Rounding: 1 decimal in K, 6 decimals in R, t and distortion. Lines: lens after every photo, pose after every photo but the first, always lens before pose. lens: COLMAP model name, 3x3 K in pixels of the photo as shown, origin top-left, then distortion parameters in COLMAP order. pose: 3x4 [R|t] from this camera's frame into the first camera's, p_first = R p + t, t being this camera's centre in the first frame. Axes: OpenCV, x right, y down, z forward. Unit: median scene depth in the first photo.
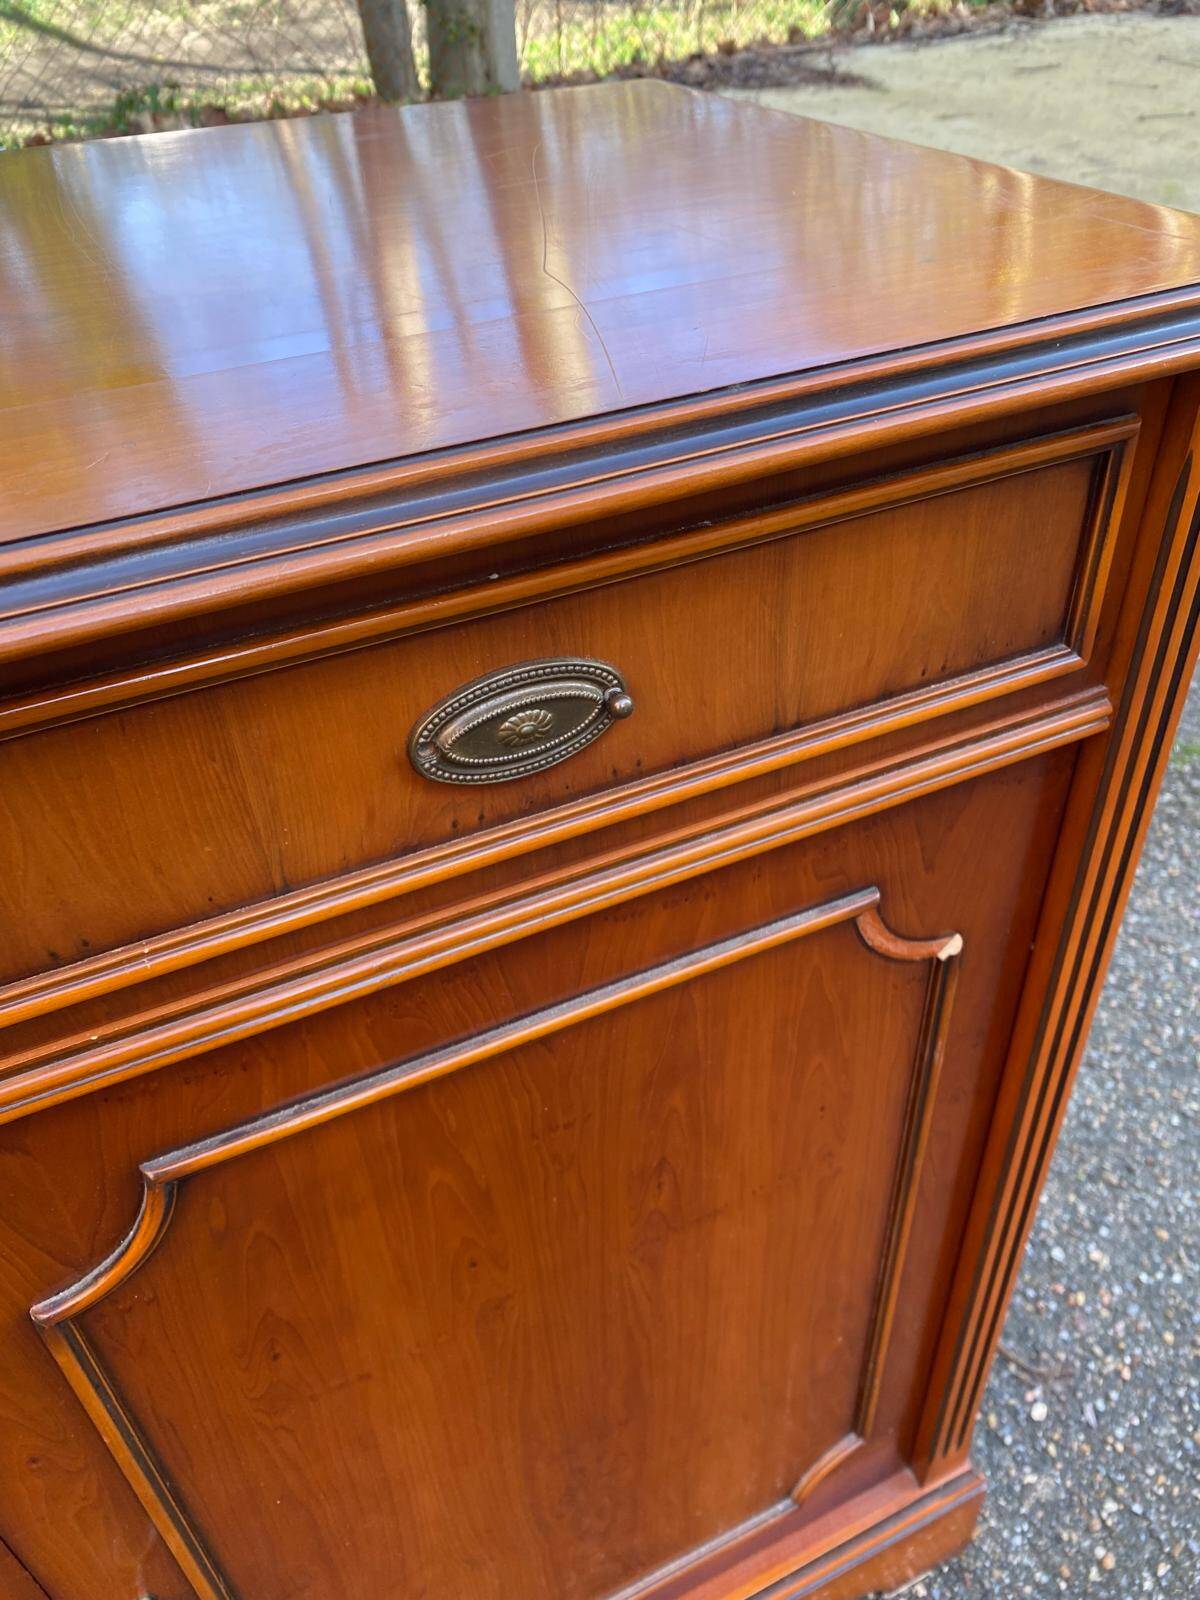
lens RADIAL K [[1221.9, 0, 619.0], [0, 1221.9, 789.3], [0, 0, 1]] dist [0.012851, -0.017374]
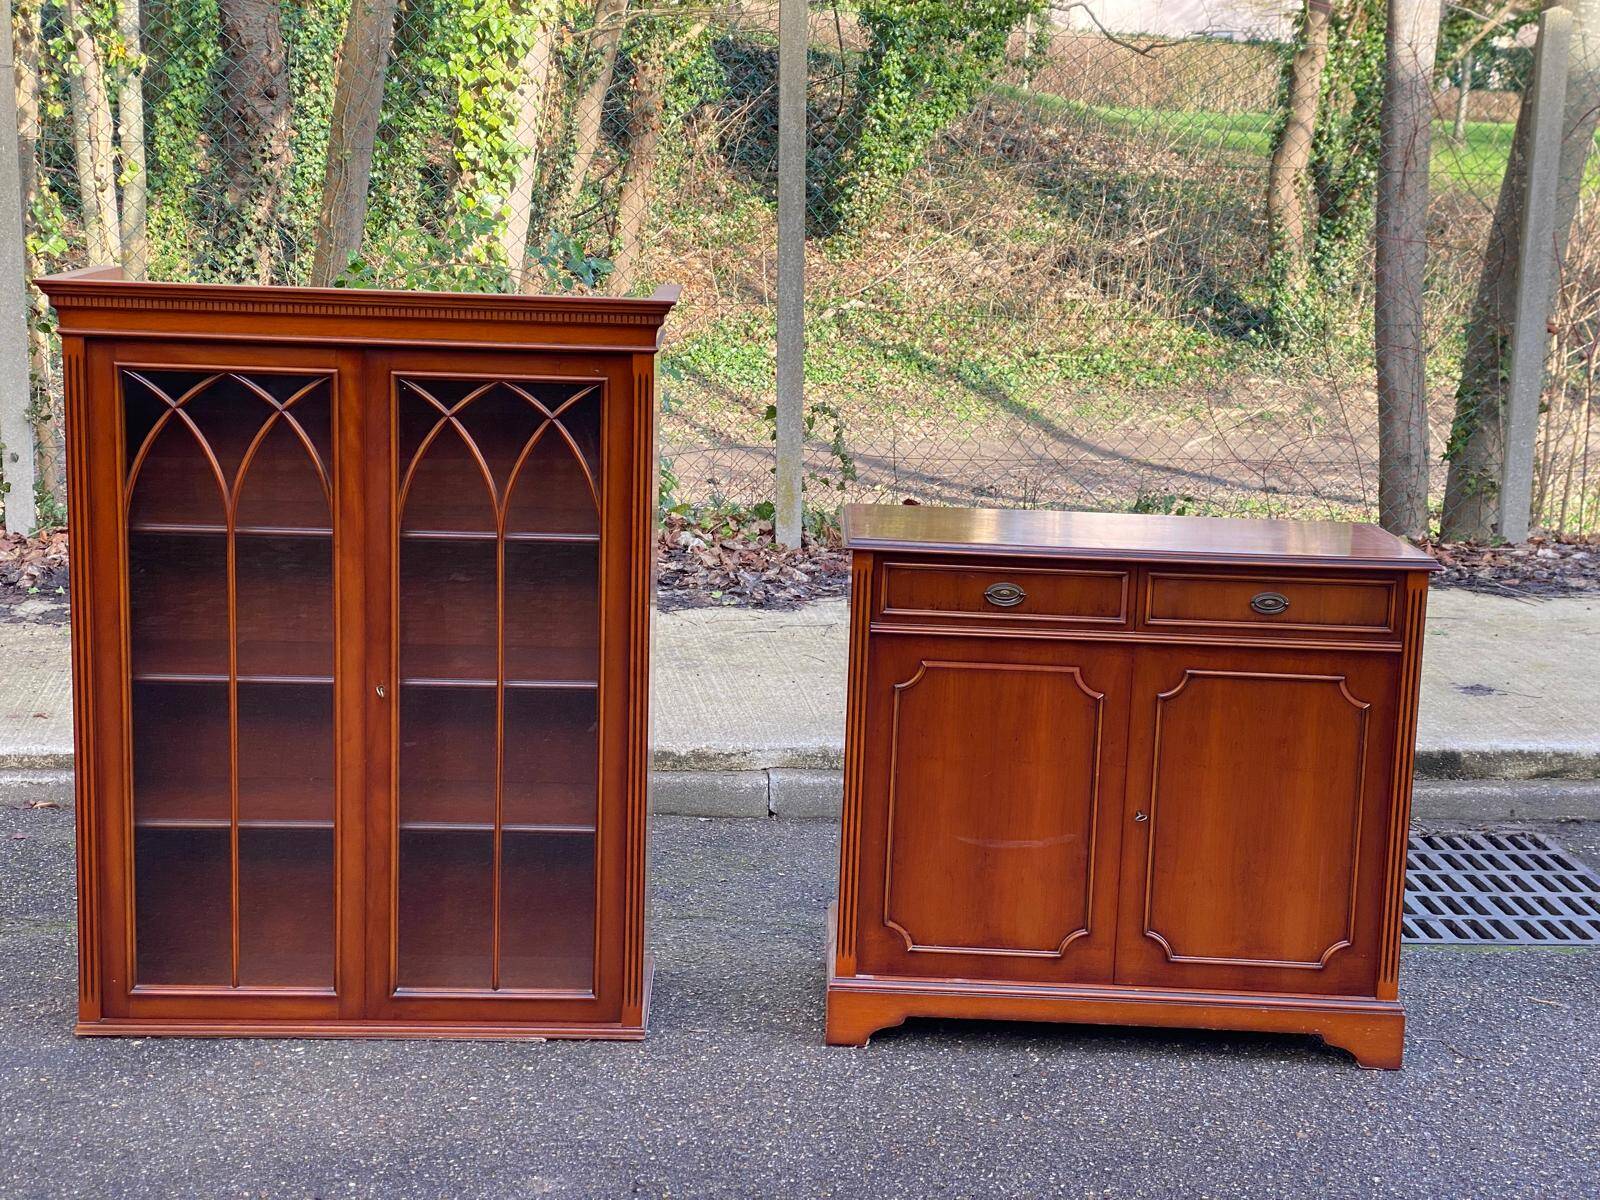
lens RADIAL K [[2370.4, 0, 806.6], [0, 2370.4, 587.6], [0, 0, 1]] dist [0.125729, 0.000000]
pose [[0.896028, 0.137986, -0.422011, 1.065344], [-0.320321, 0.859078, -0.399222, 2.002946], [0.307453, 0.492894, 0.813959, -3.521853]]
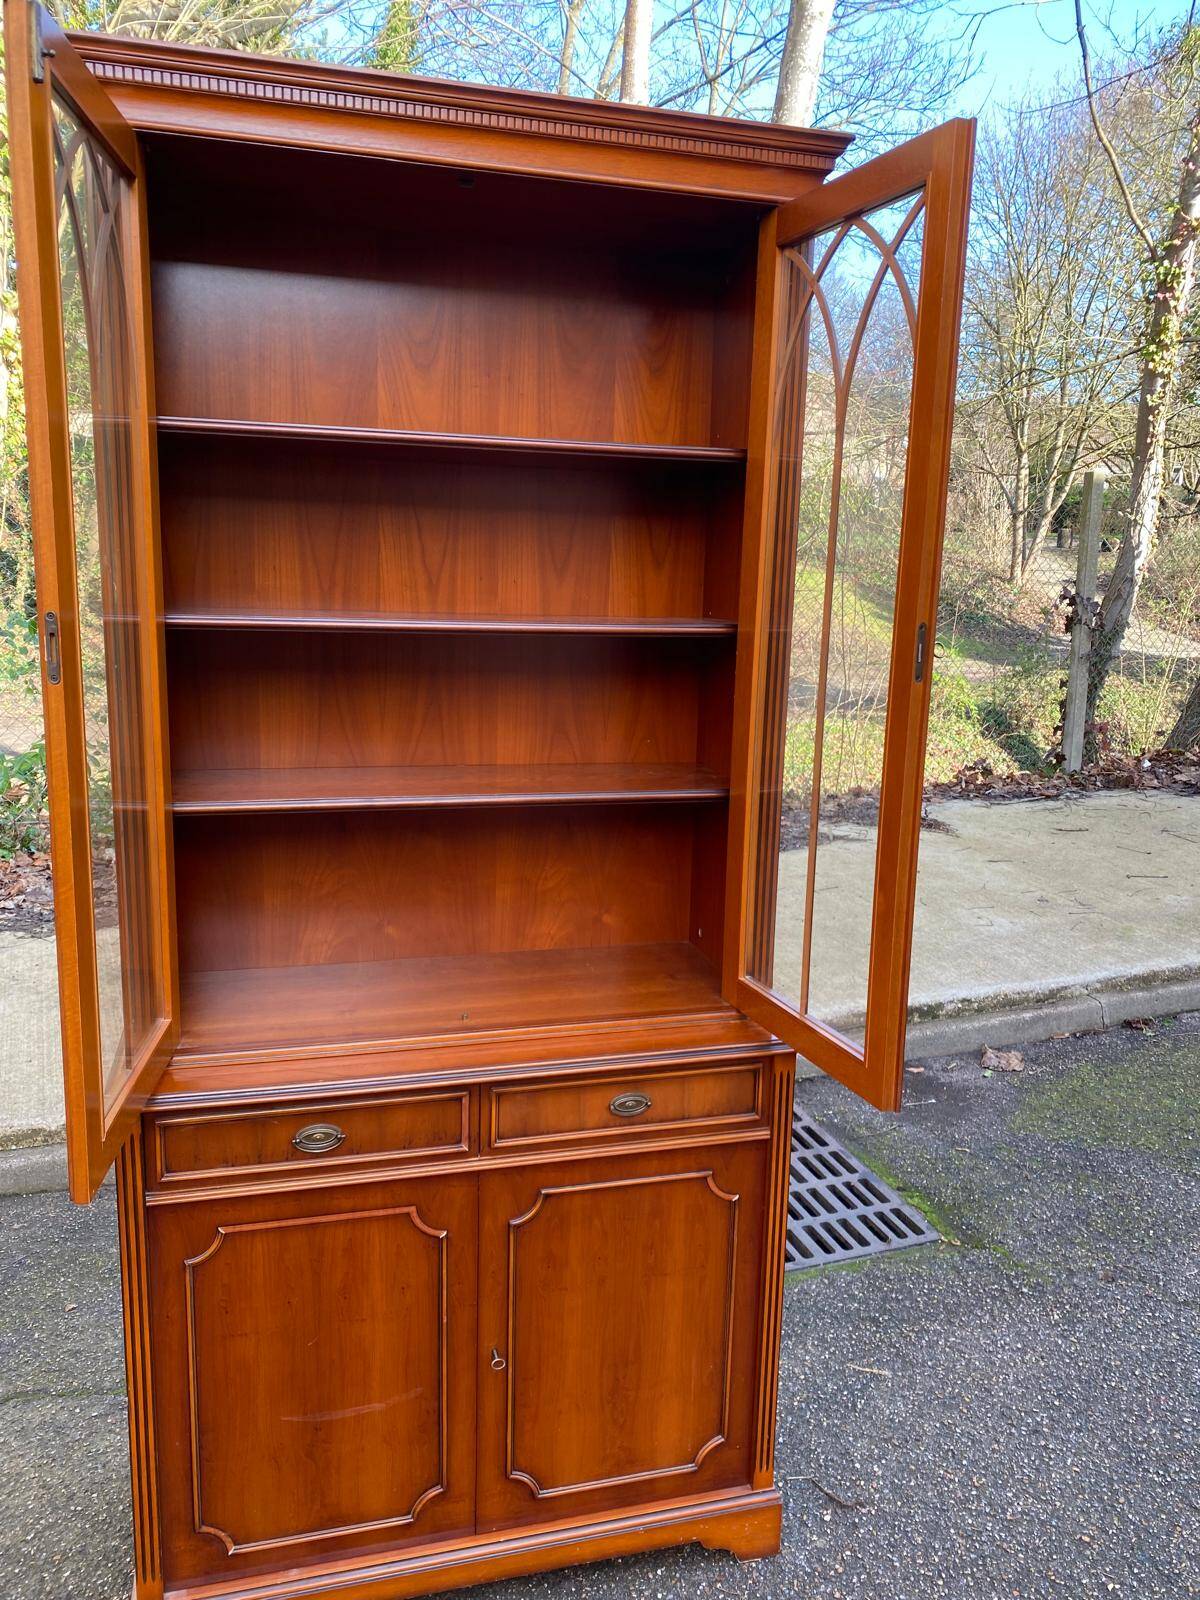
lens RADIAL K [[1222.1, 0, 615.6], [0, 1222.1, 802.2], [0, 0, 1]] dist [0.004529, 0.001051]
pose [[0.982452, 0.092230, -0.162119, 0.223909], [-0.154831, 0.887930, -0.433137, 0.406428], [0.104002, 0.450637, 0.886628, -1.616418]]
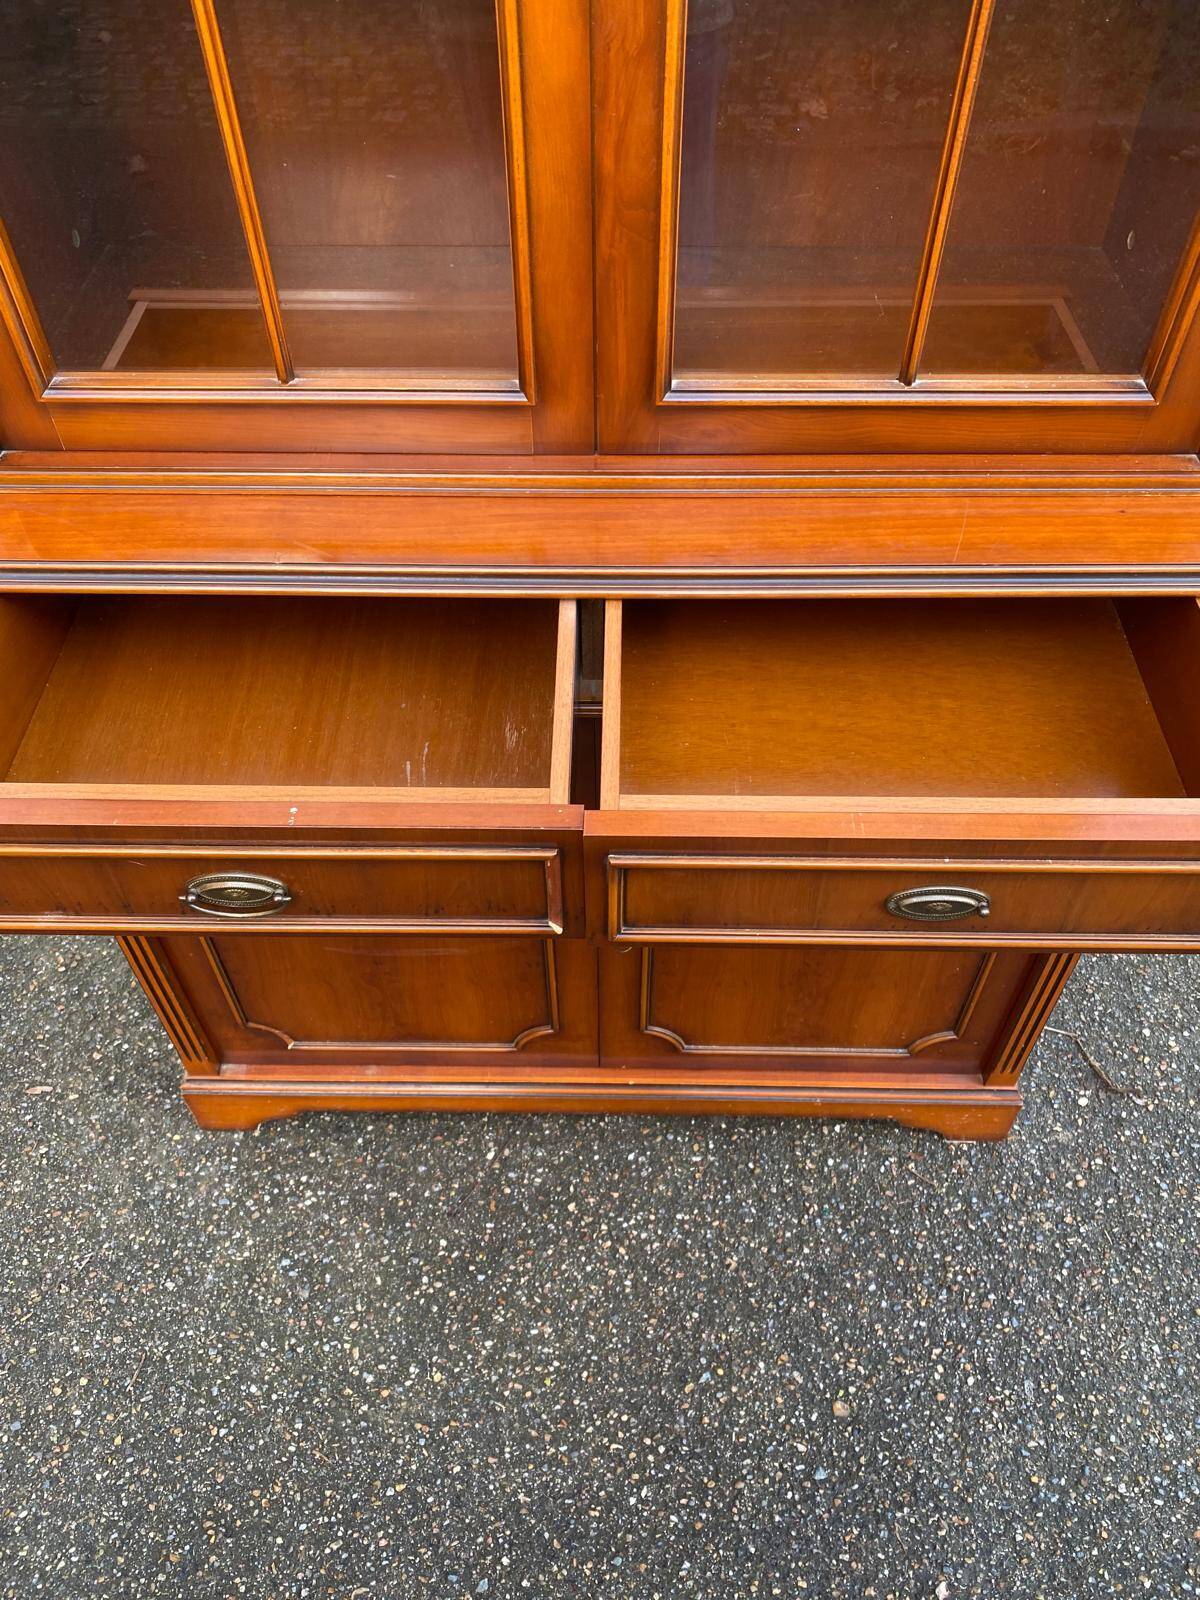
lens RADIAL K [[1221.9, 0, 604.2], [0, 1221.9, 779.5], [0, 0, 1]] dist [0.012851, -0.017374]
pose [[0.894192, 0.353718, -0.274415, 0.080056], [-0.289877, 0.924586, 0.247208, -0.097389], [0.341162, -0.141505, 0.929293, -0.671694]]
